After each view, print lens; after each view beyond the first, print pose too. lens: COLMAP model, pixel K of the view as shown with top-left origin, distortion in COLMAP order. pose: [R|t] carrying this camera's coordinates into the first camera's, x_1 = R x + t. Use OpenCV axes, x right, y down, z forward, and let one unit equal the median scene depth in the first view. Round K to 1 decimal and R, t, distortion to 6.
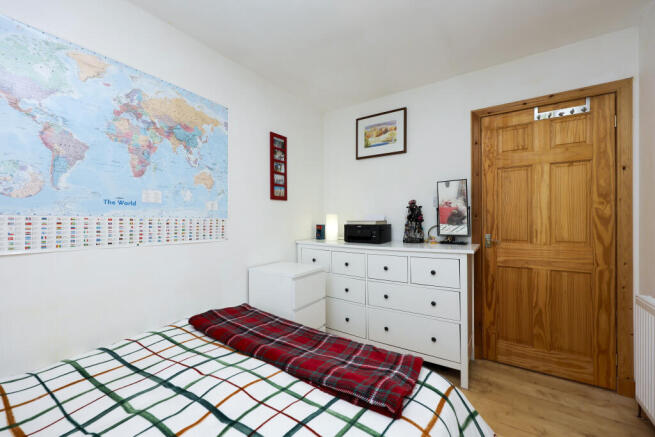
lens RADIAL K [[262.1, 0, 327.5], [0, 262.1, 218.5], [0, 0, 1]] dist [-0.001101, -0.000089]
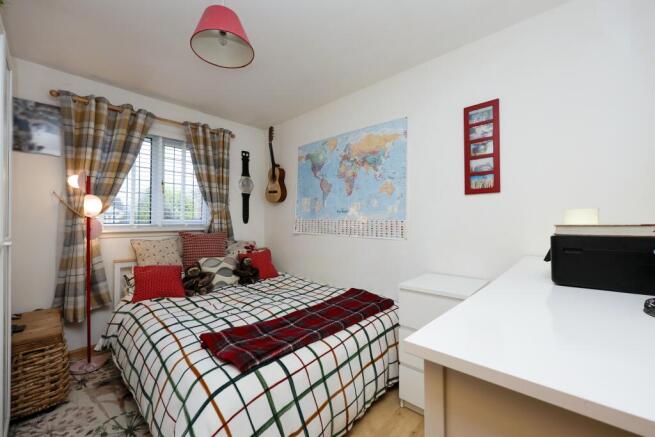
lens RADIAL K [[262.1, 0, 327.5], [0, 262.1, 218.5], [0, 0, 1]] dist [-0.001101, -0.000089]
pose [[-0.149845, -0.001891, -0.988708, 0.757305], [0.012166, 0.999919, -0.003756, -0.005090], [0.988635, -0.012591, -0.149810, 0.872396]]
